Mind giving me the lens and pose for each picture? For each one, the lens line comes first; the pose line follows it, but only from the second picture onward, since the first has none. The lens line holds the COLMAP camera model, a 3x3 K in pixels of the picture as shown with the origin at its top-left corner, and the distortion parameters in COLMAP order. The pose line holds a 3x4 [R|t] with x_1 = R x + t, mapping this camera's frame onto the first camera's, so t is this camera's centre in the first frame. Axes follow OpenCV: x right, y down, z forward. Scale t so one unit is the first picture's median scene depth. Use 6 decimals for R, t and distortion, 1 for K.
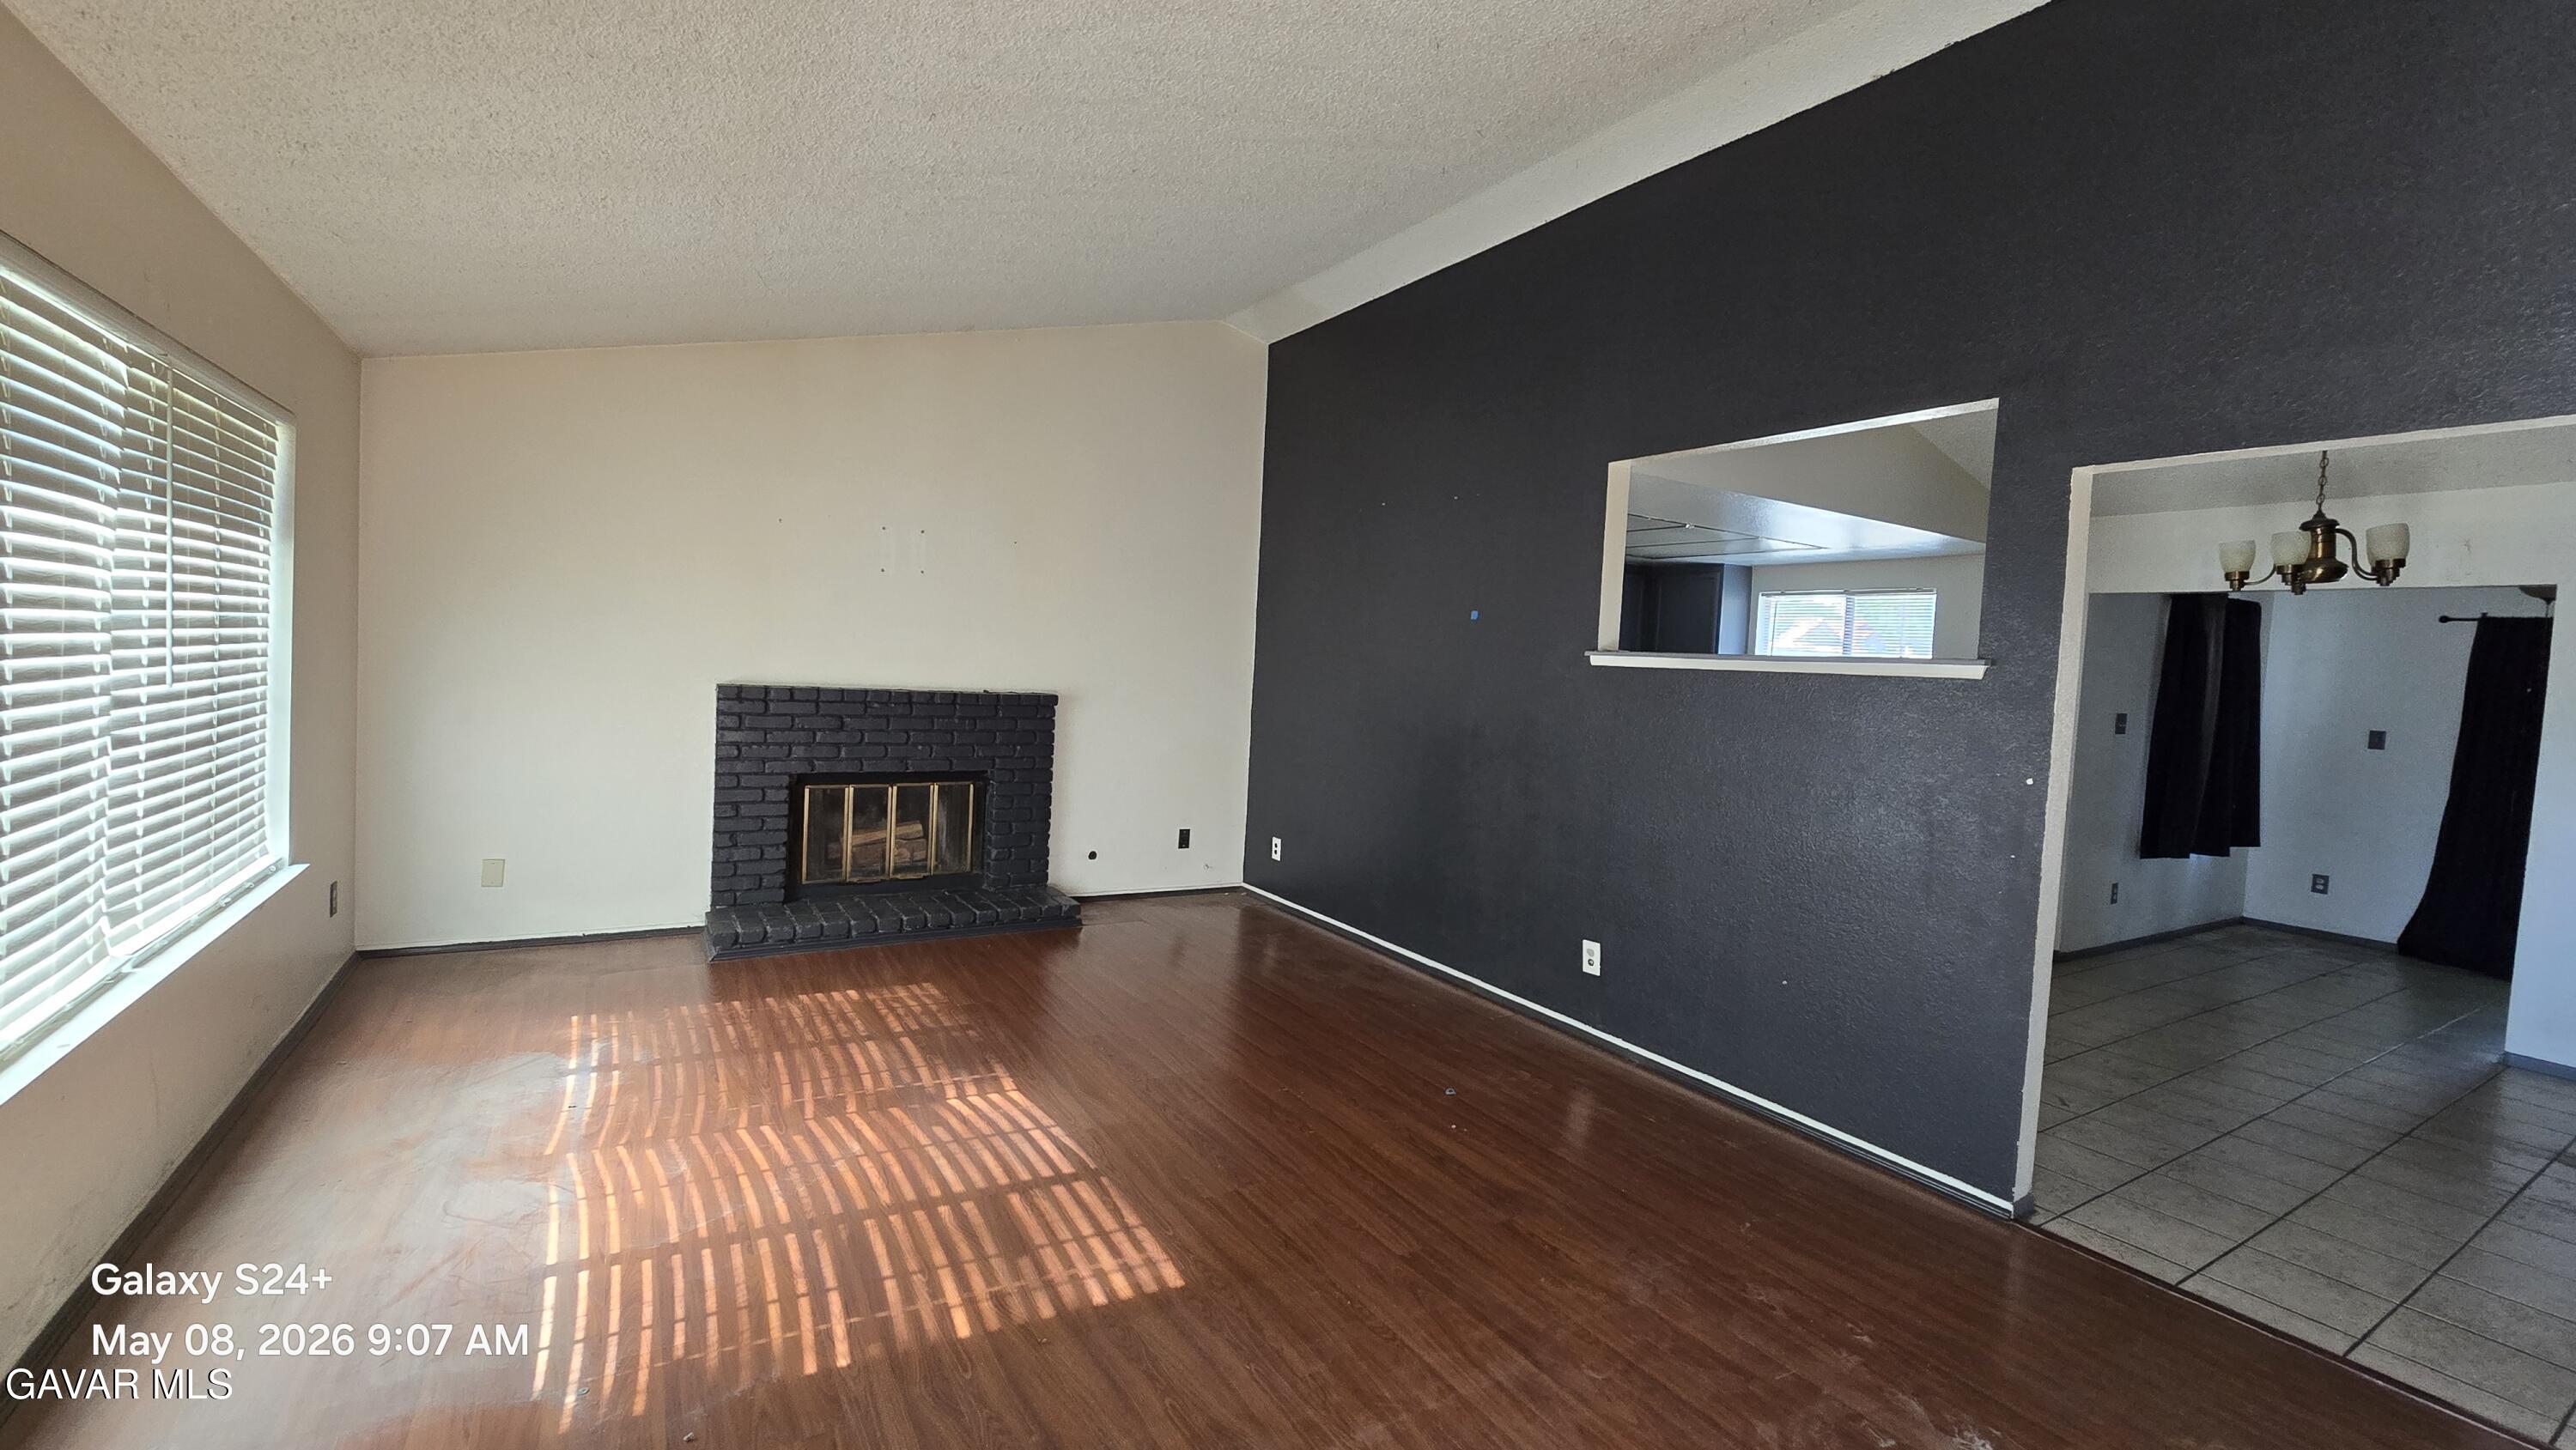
lens RADIAL K [[1058.4, 0, 1282.8], [0, 1058.4, 720.5], [0, 0, 1]] dist [-0.000857, 0.000024]
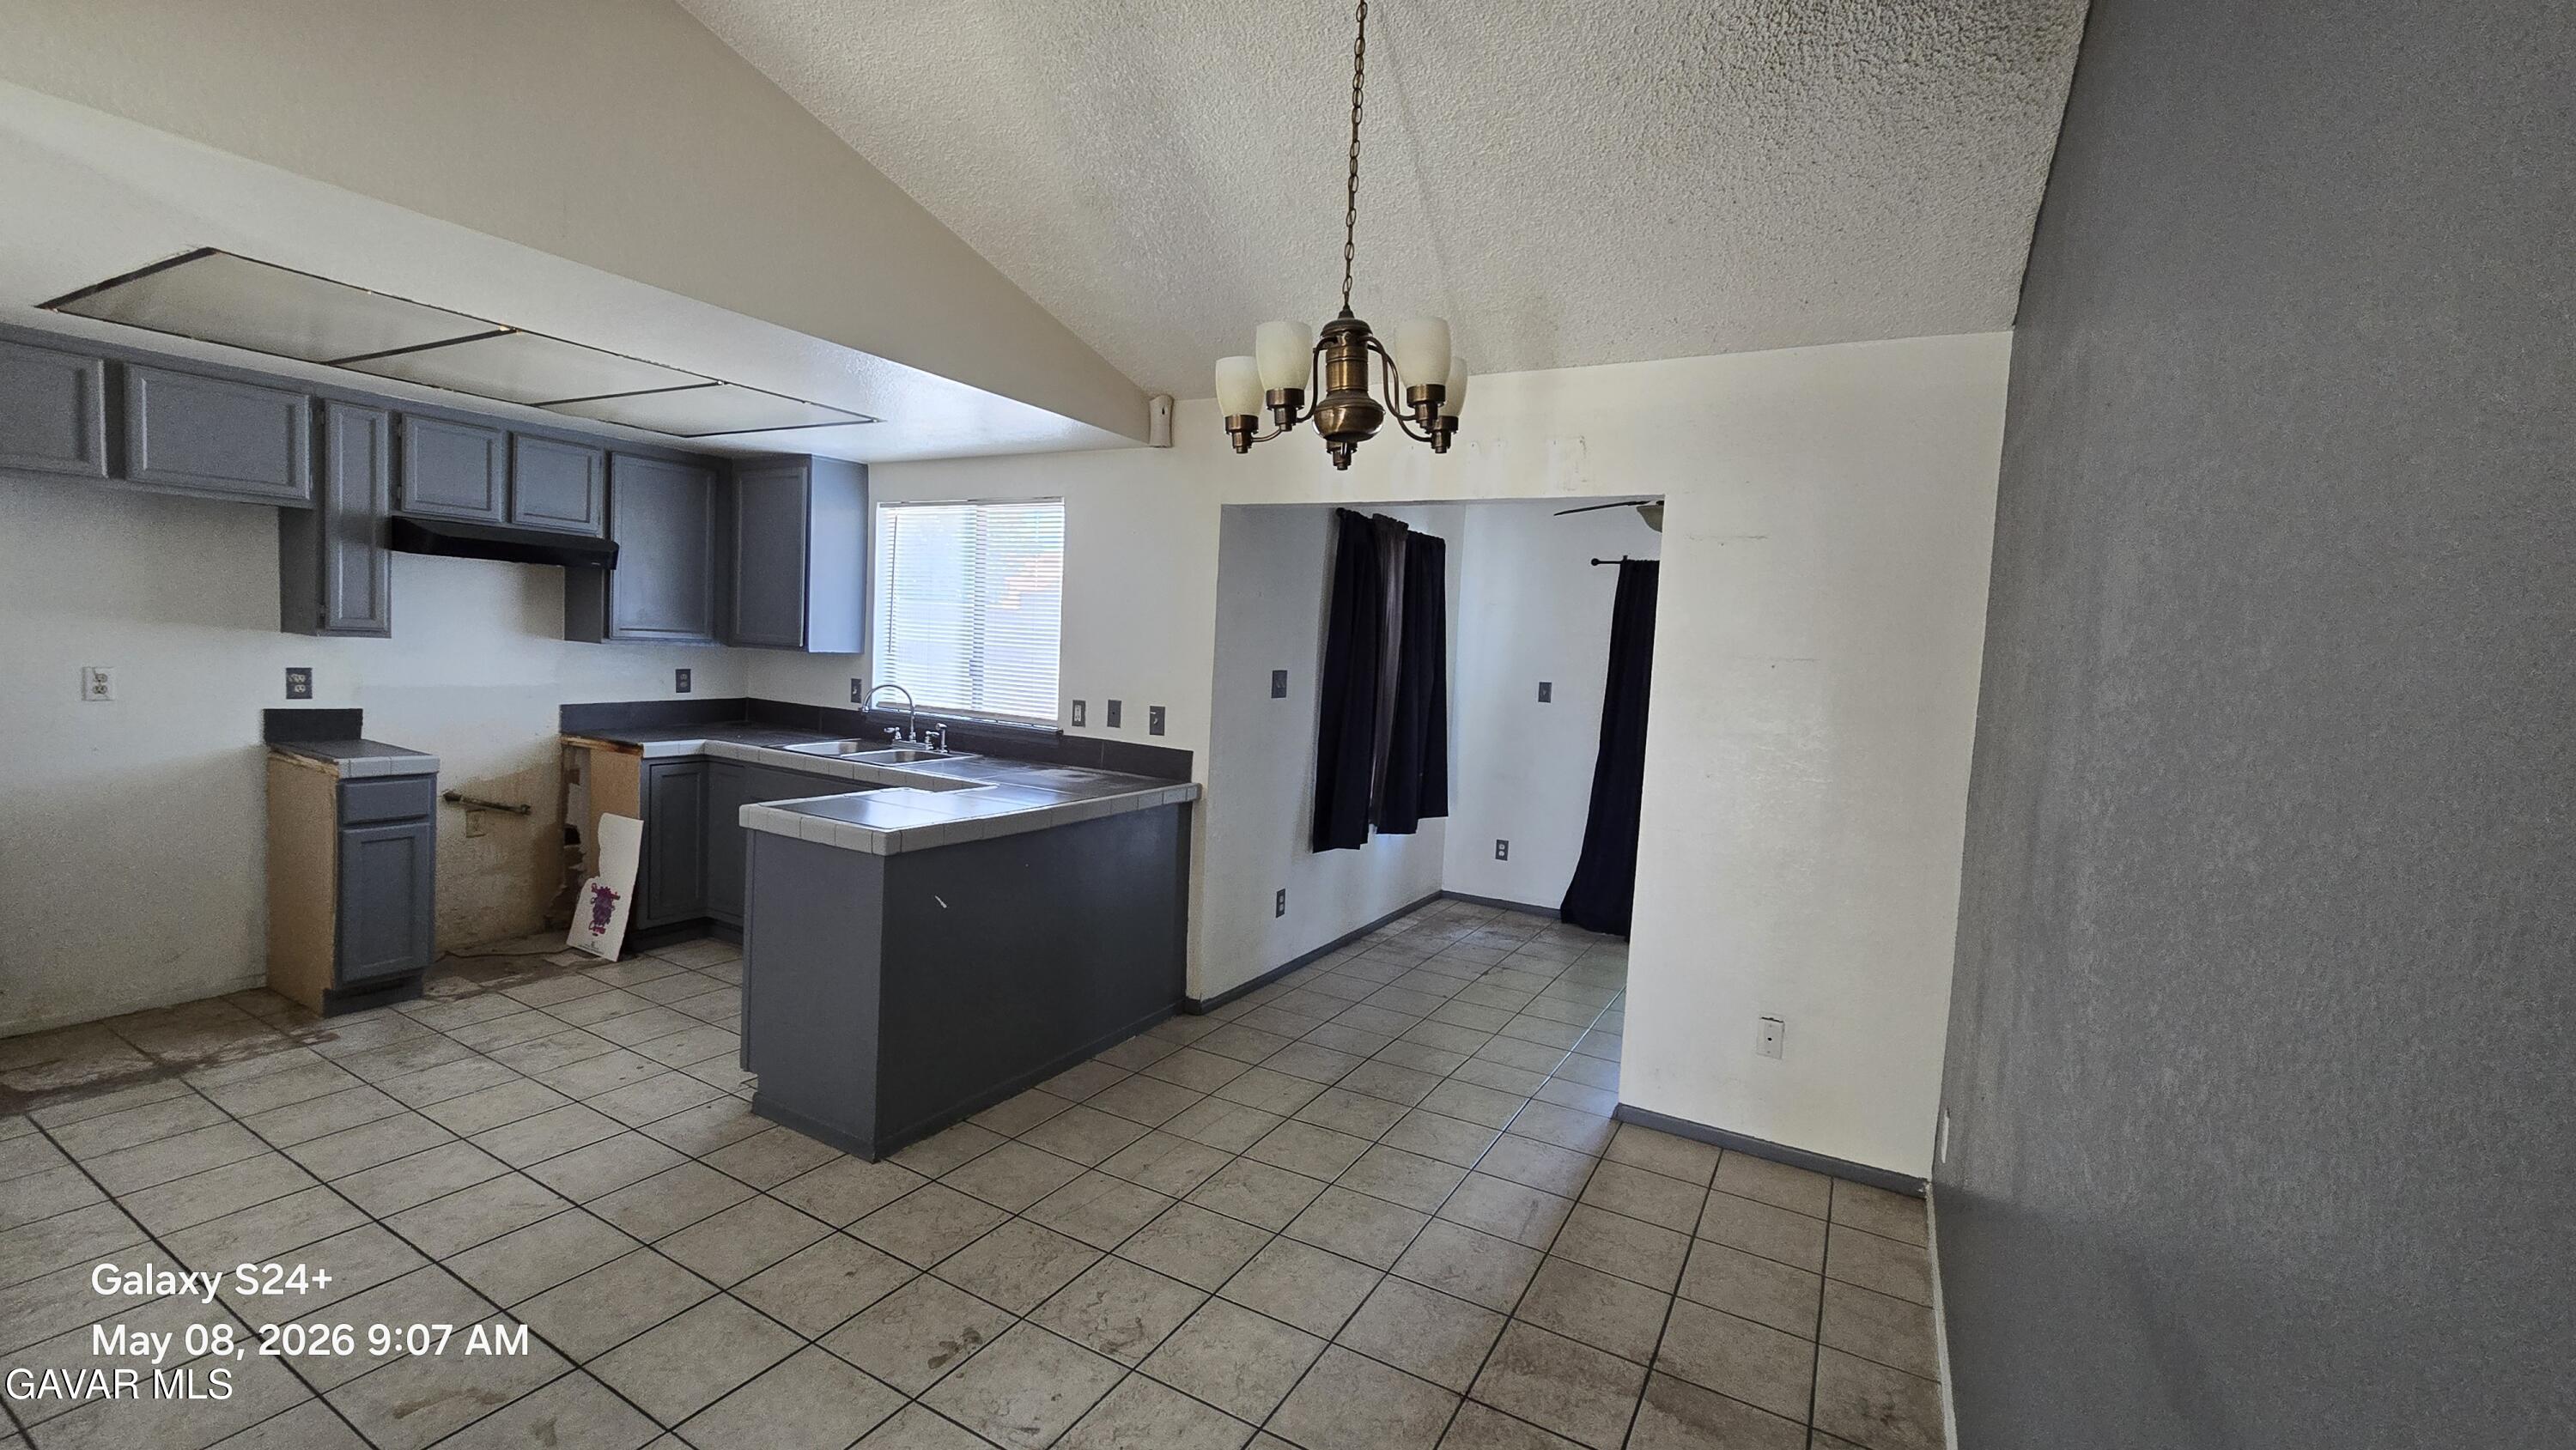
lens RADIAL K [[1058.4, 0, 1276.2], [0, 1058.4, 716.4], [0, 0, 1]] dist [-0.000857, 0.000024]
pose [[0.876606, -0.040830, 0.479474, 0.392773], [0.022936, 0.998807, 0.043121, -0.005736], [-0.480663, -0.026803, 0.876496, 0.307699]]
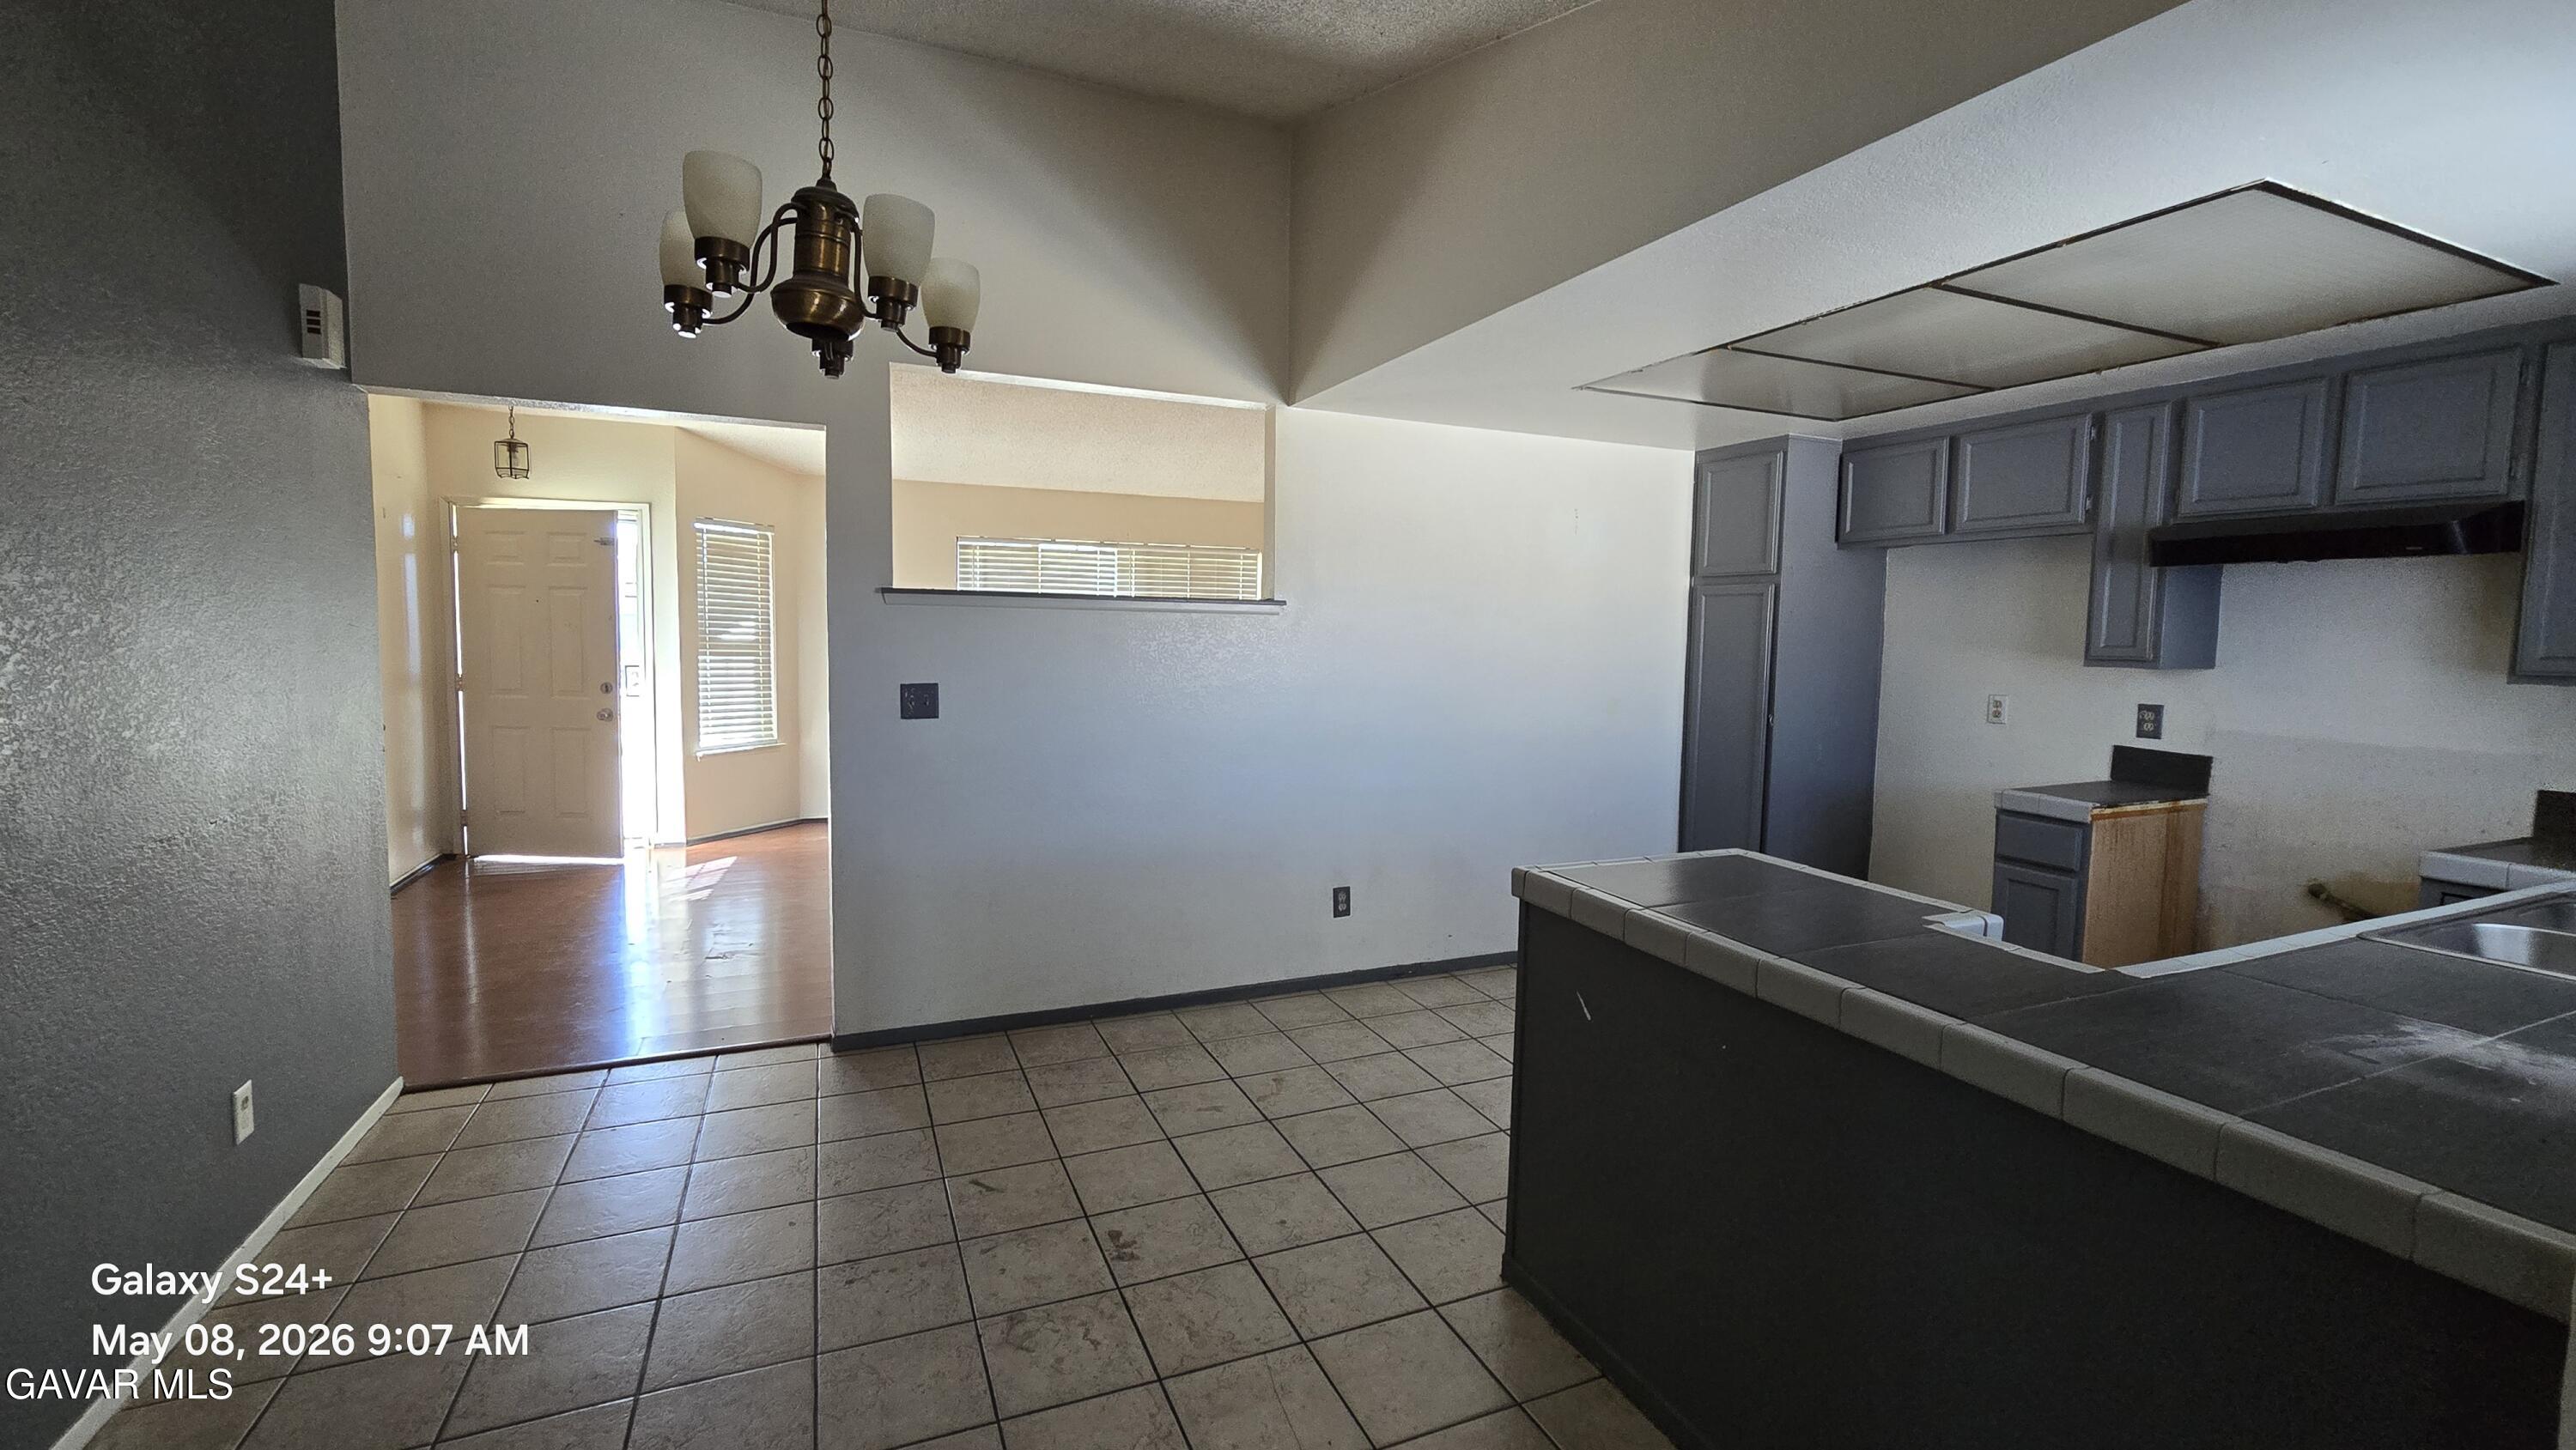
lens RADIAL K [[1058.4, 0, 1268.7], [0, 1058.4, 712.1], [0, 0, 1]] dist [-0.000857, 0.000024]
pose [[-0.151462, 0.023226, -0.988190, 0.858877], [-0.080091, 0.996148, 0.035688, 0.001805], [0.985213, 0.084551, -0.149019, 0.782846]]
